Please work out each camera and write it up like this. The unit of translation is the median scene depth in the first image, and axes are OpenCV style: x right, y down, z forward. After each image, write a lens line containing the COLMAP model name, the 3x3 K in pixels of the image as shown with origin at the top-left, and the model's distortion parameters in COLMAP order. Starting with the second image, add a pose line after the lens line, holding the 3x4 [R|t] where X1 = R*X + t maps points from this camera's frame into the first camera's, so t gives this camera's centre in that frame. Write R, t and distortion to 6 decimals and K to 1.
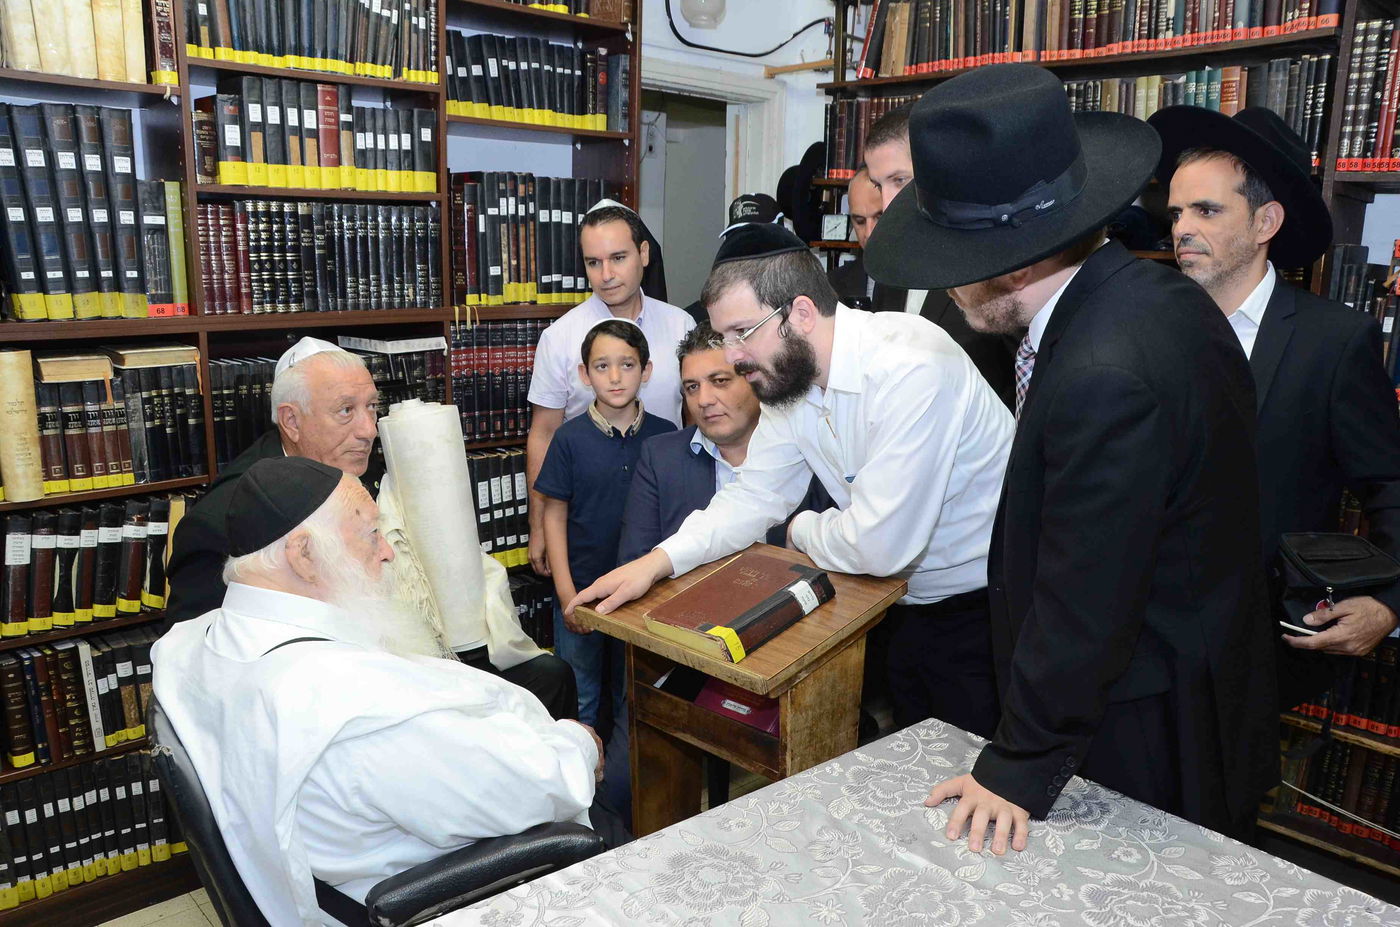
lens RADIAL K [[1082.3, 0, 720.3], [0, 1082.3, 514.3], [0, 0, 1]] dist [-0.159714, 0.120306]
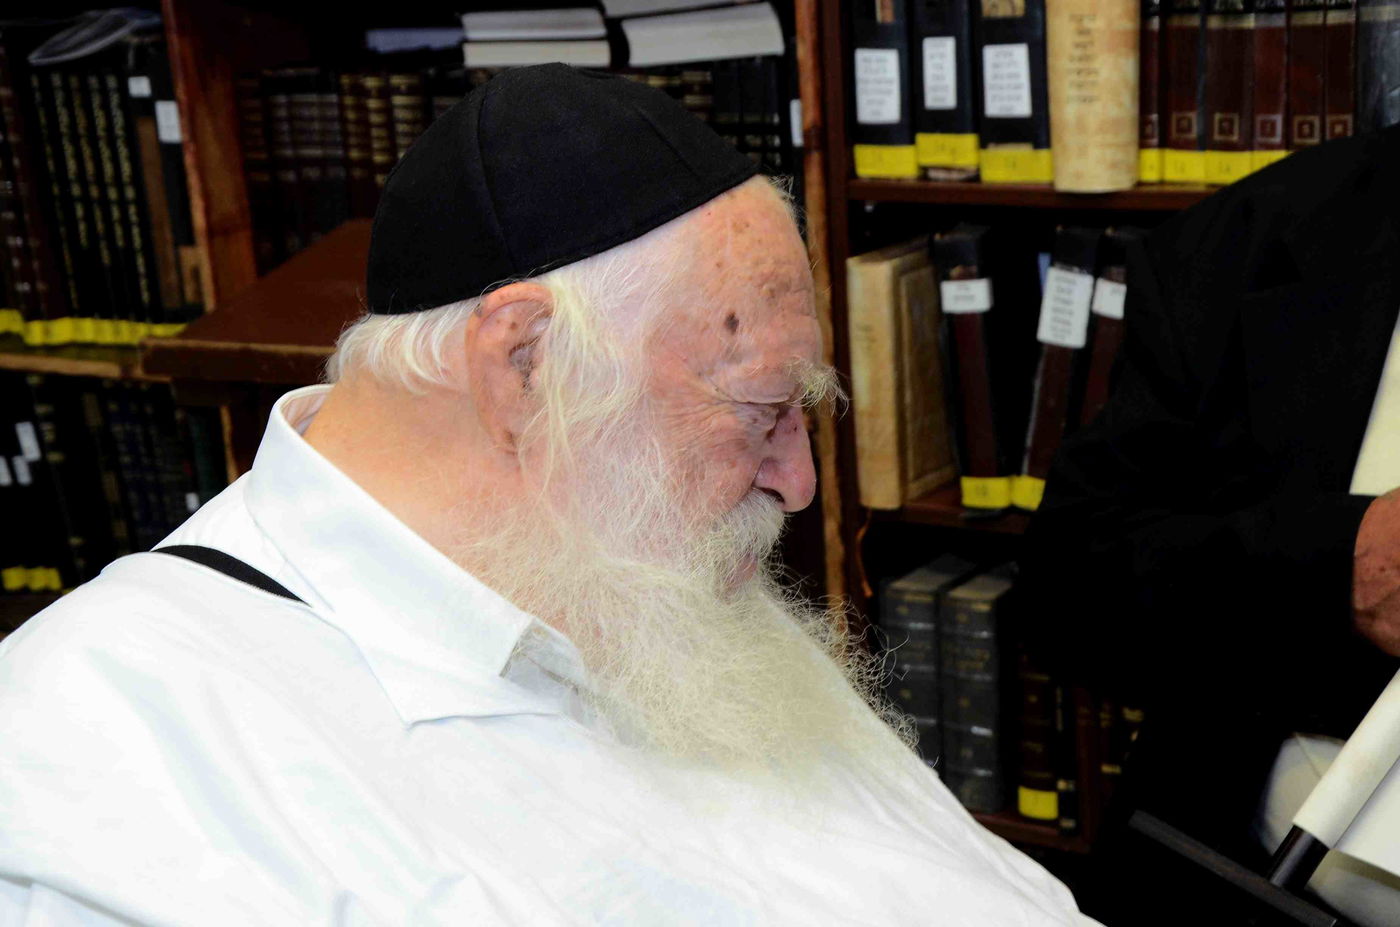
lens RADIAL K [[2361.4, 0, 680.8], [0, 2361.4, 509.5], [0, 0, 1]] dist [0.204045, 0.000000]
pose [[0.219212, 0.220952, -0.950330, 0.188413], [-0.163533, 0.968562, 0.187469, -0.037141], [0.961875, 0.114314, 0.248453, 0.565749]]
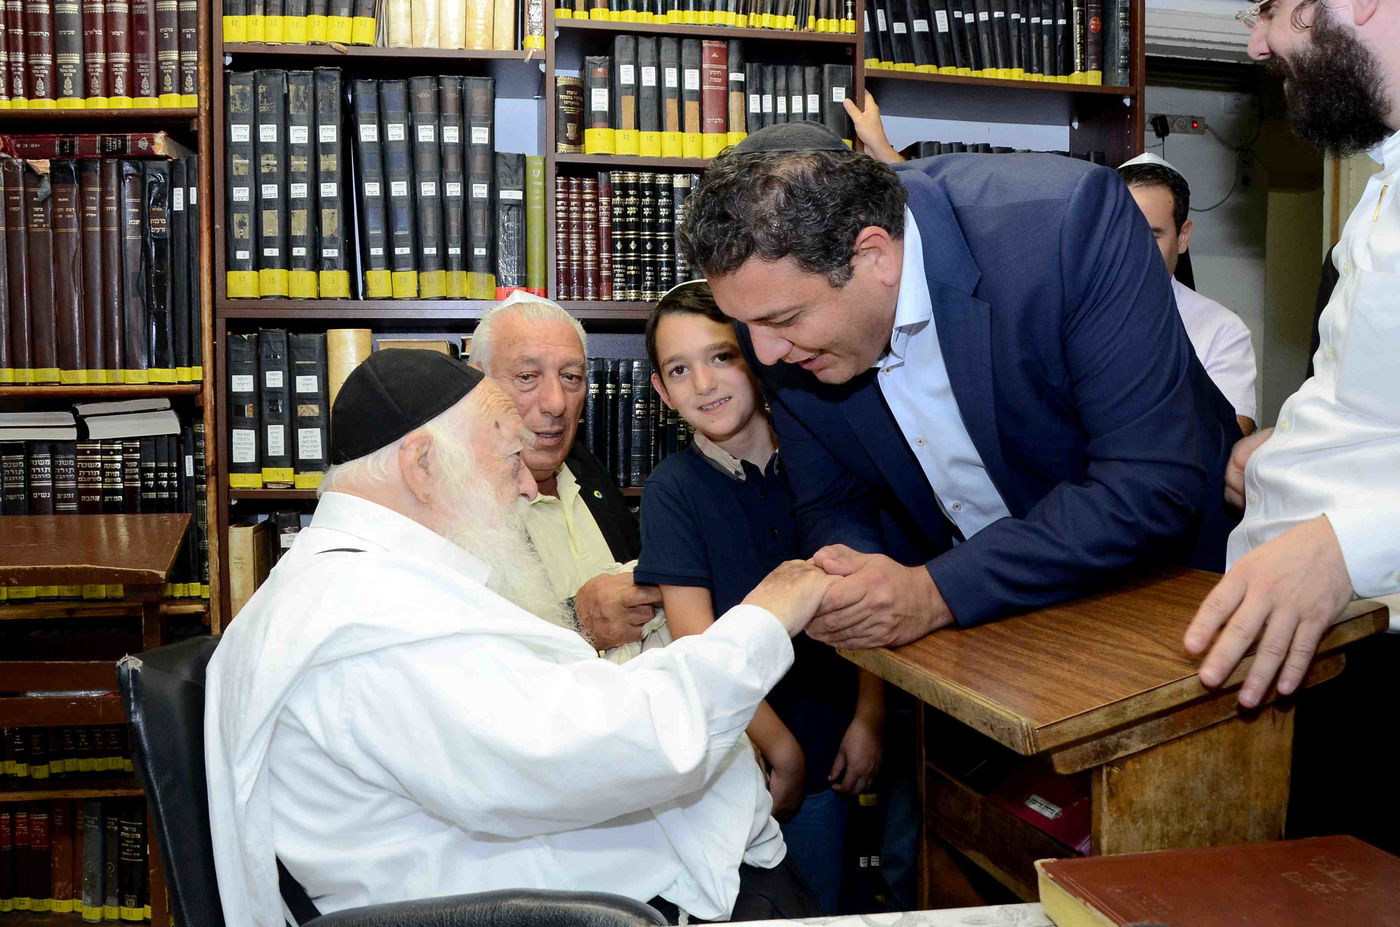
lens RADIAL K [[1192.6, 0, 677.4], [0, 1192.6, 493.7], [0, 0, 1]] dist [-0.161678, 0.120839]
pose [[0.824479, 0.014792, -0.565699, 0.148301], [-0.113695, 0.983604, -0.139986, 0.093843], [0.554354, 0.179733, 0.812643, 0.274986]]
